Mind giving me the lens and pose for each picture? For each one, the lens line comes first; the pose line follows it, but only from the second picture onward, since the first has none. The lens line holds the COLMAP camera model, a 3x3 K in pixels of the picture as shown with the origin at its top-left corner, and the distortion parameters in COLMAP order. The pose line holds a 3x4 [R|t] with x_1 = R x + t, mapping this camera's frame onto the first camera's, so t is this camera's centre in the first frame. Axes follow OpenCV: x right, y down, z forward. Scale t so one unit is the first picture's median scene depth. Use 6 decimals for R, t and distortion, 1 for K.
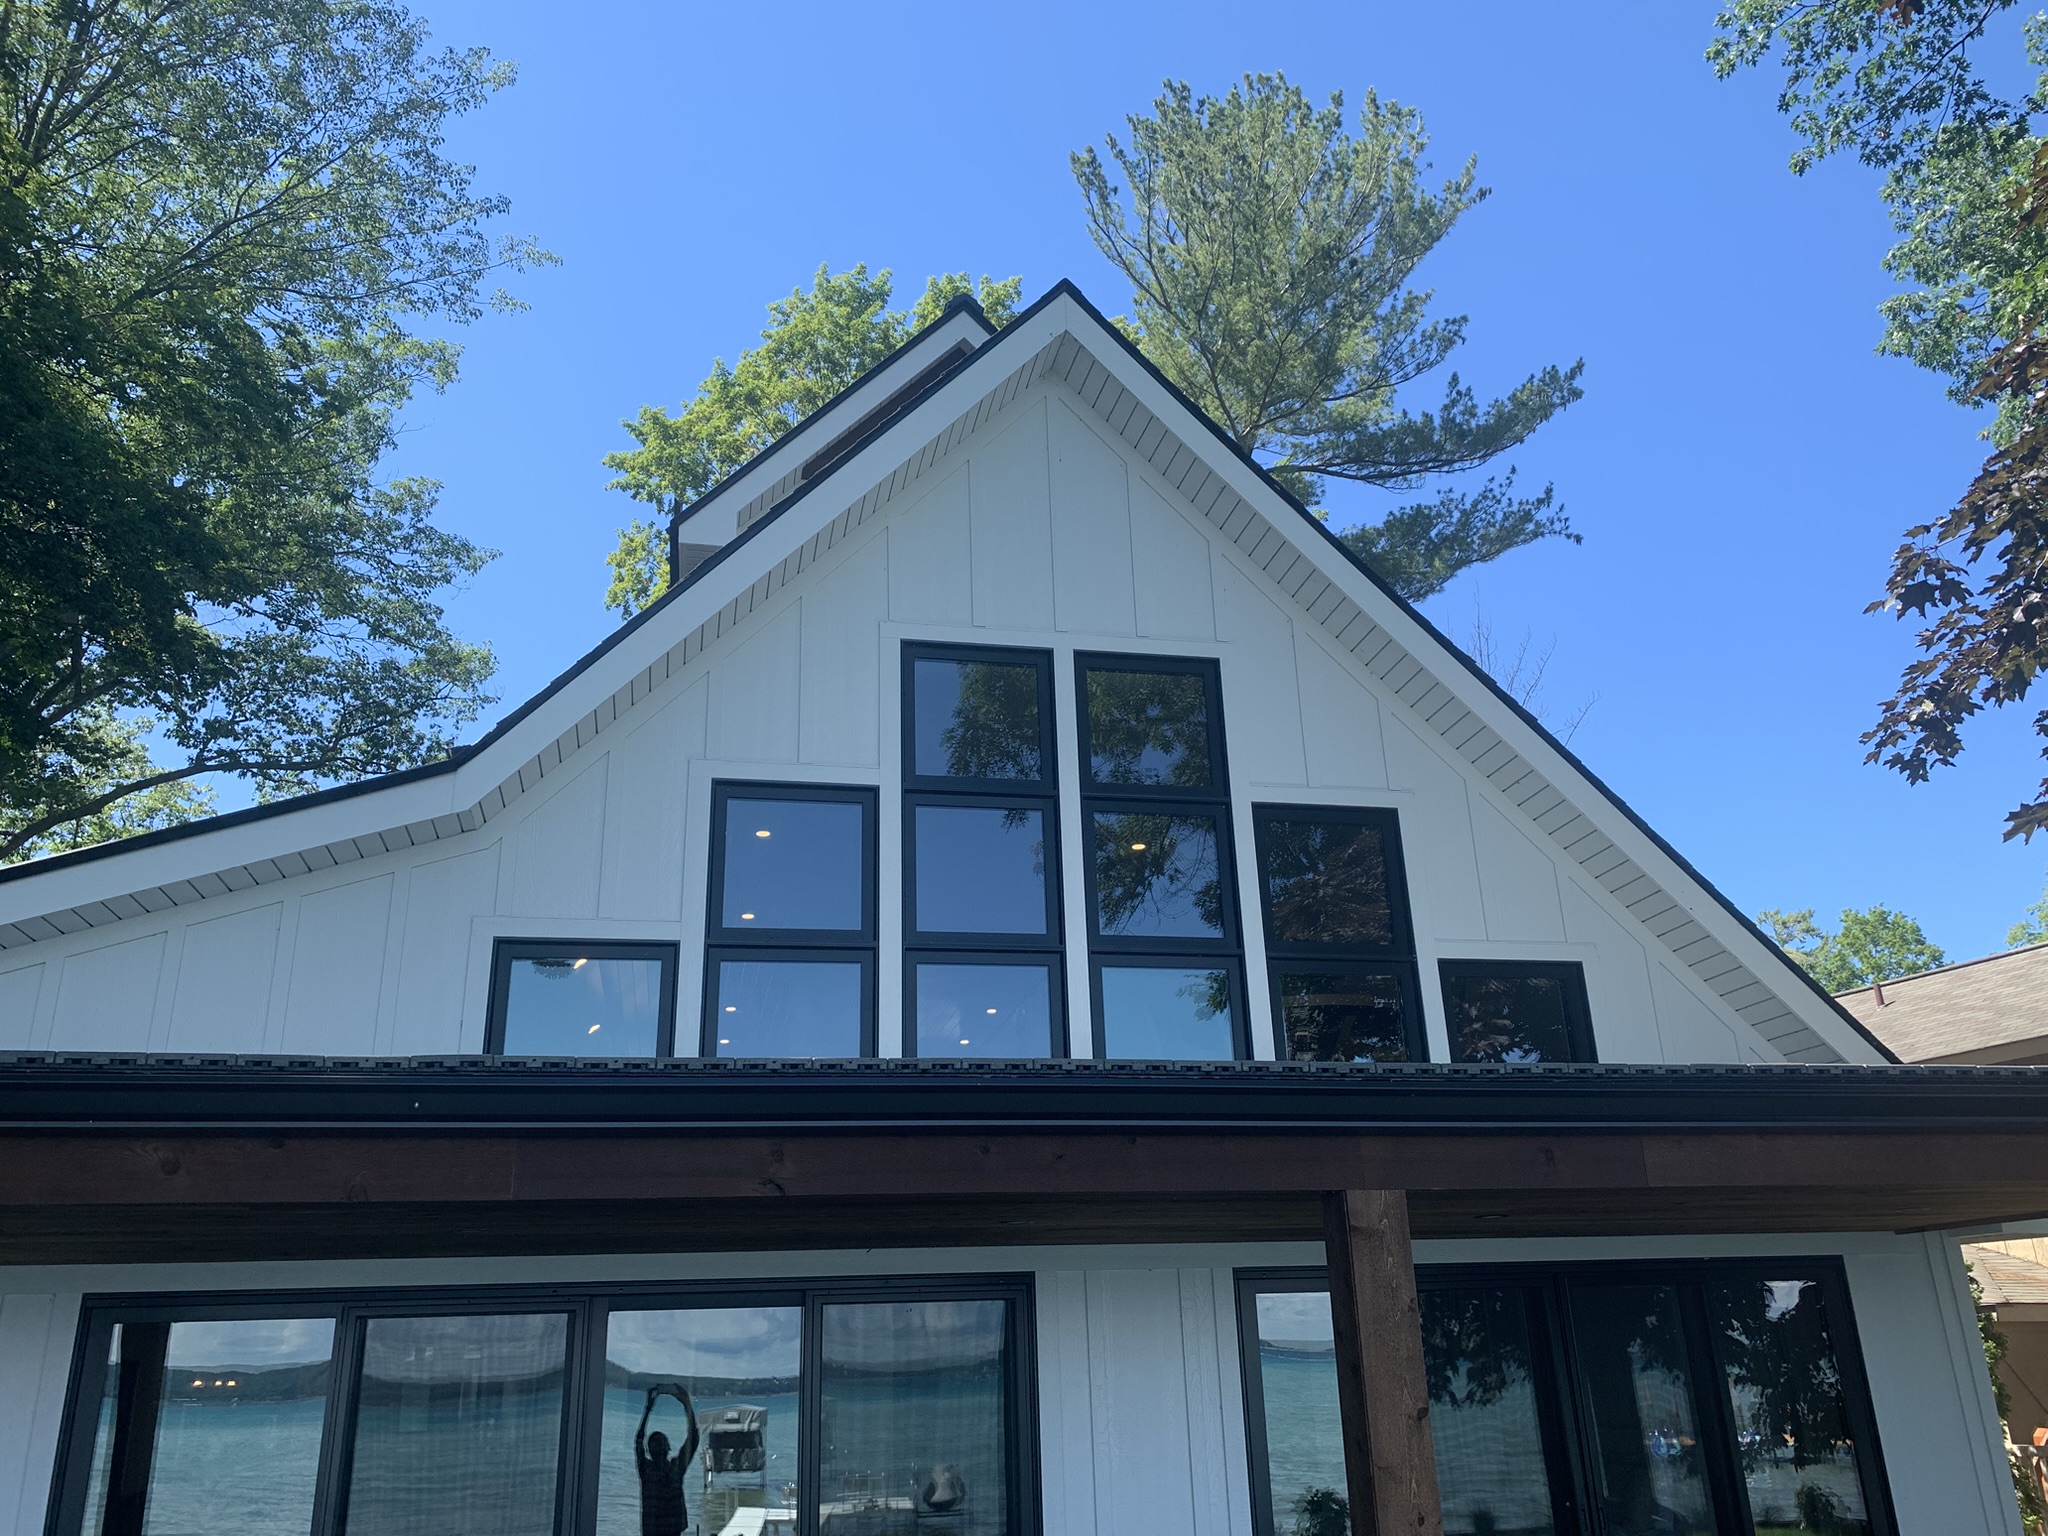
lens RADIAL K [[1565.1, 0, 1039.8], [0, 1565.1, 773.0], [0, 0, 1]] dist [0.015994, -0.013157]
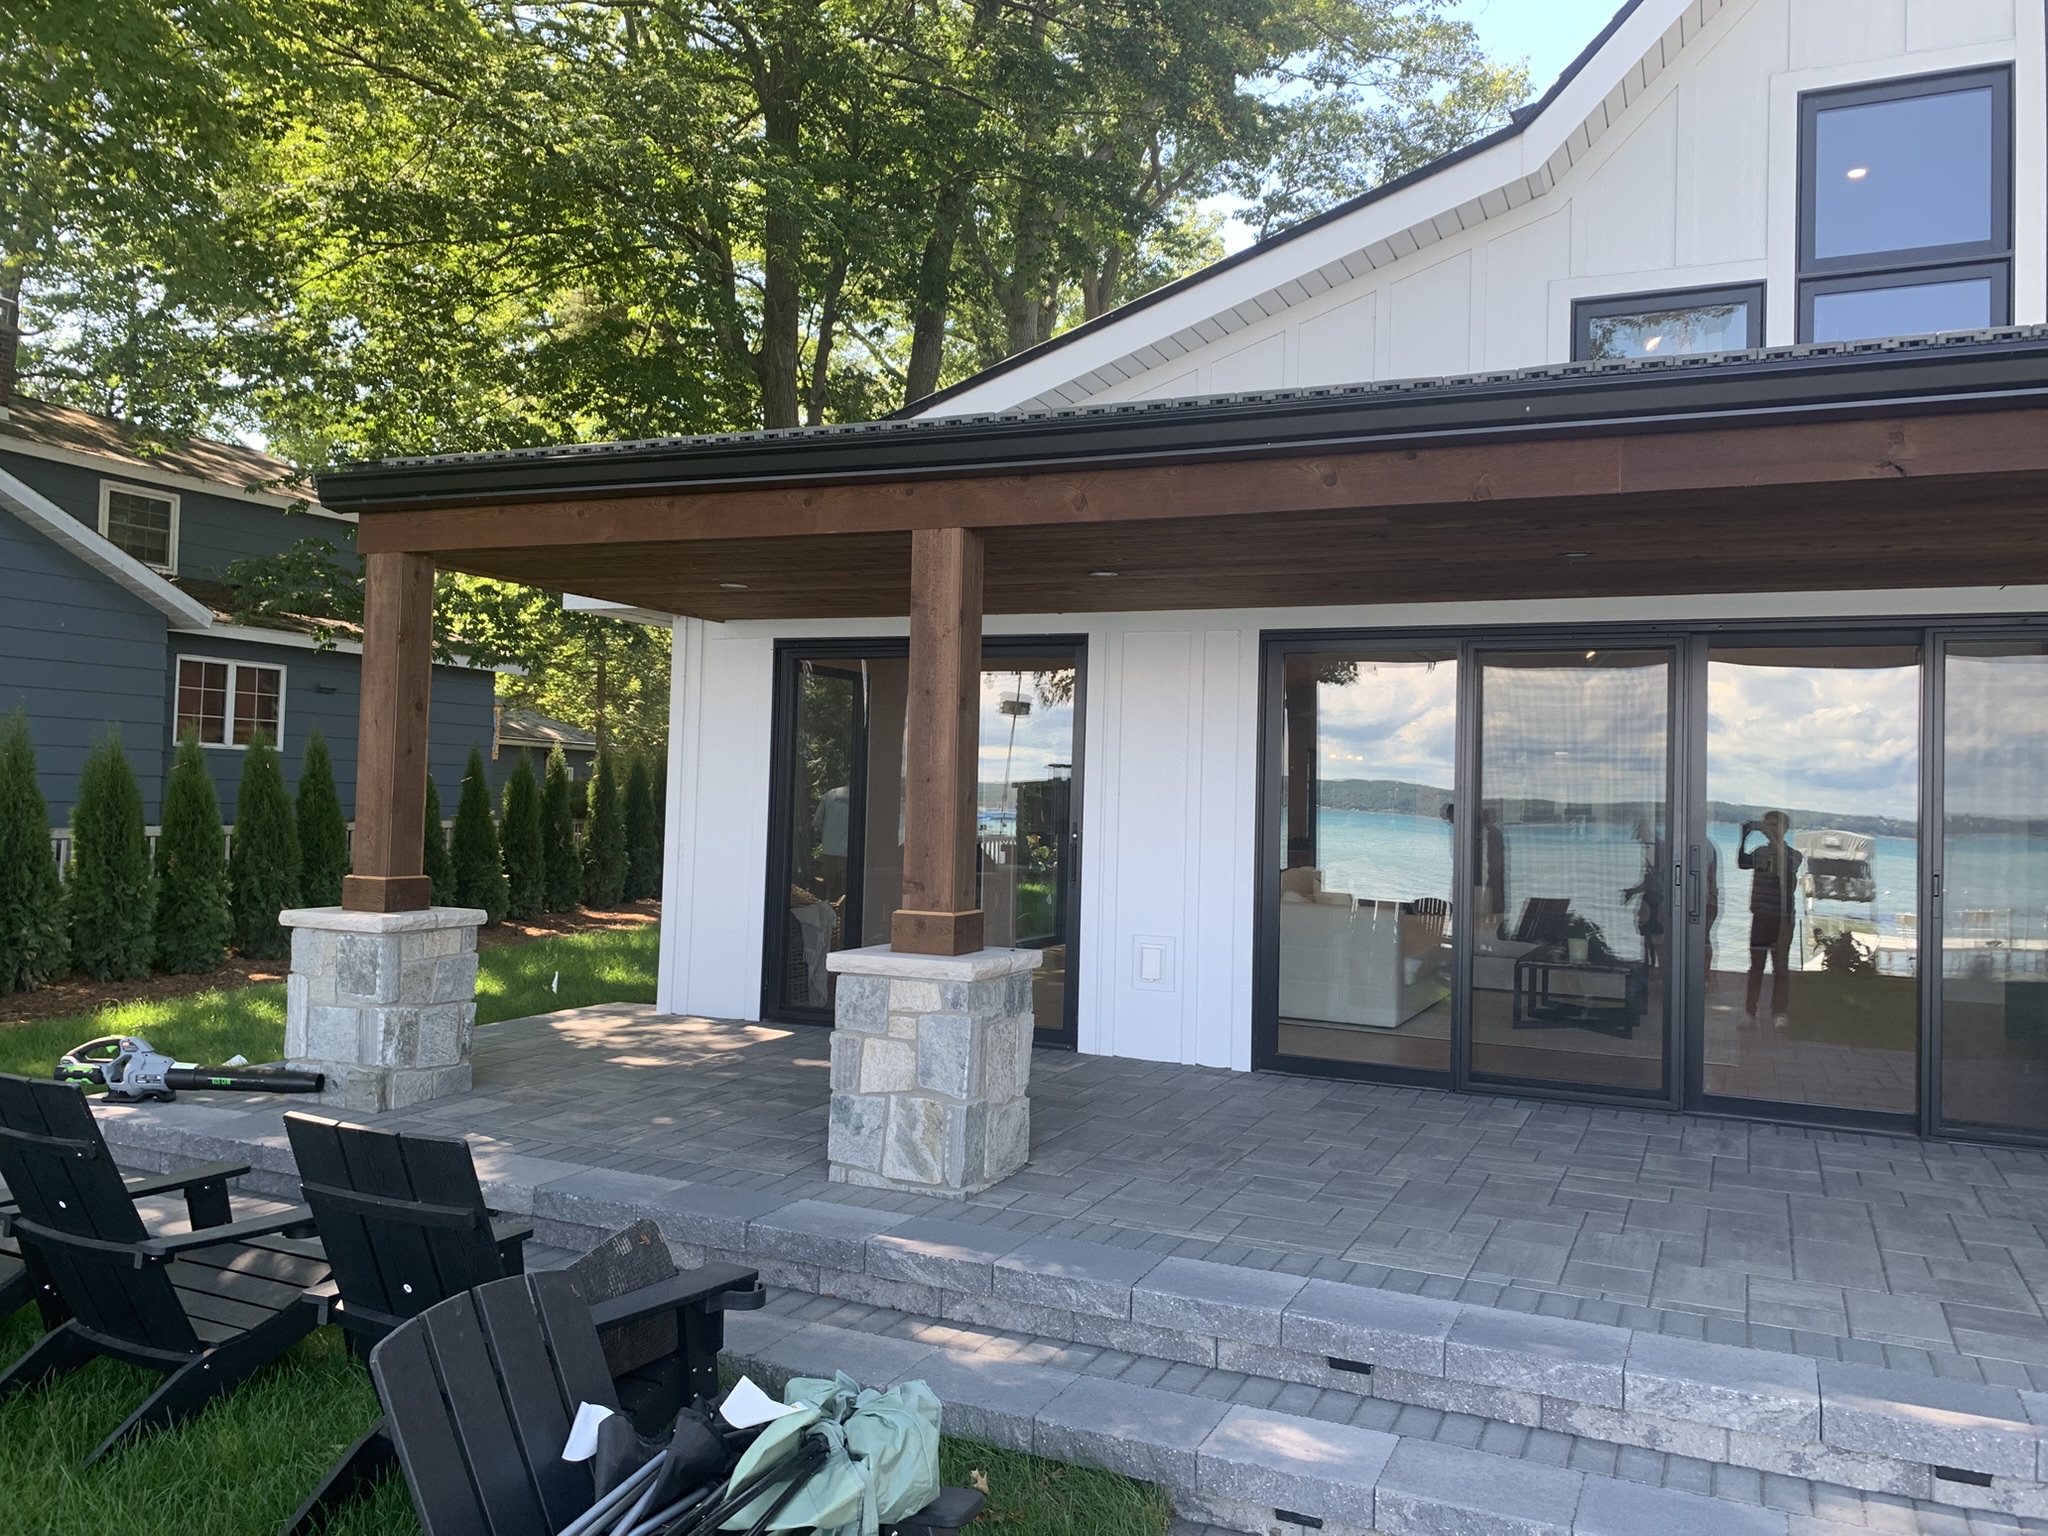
lens RADIAL K [[1664.8, 0, 1024.0], [0, 1664.8, 768.0], [0, 0, 1]] dist [0.037361, 0.008447]
pose [[0.812111, 0.010512, -0.583408, 0.002901], [0.147382, 0.963723, 0.222523, 0.095562], [0.564583, -0.266697, 0.781101, -0.125222]]
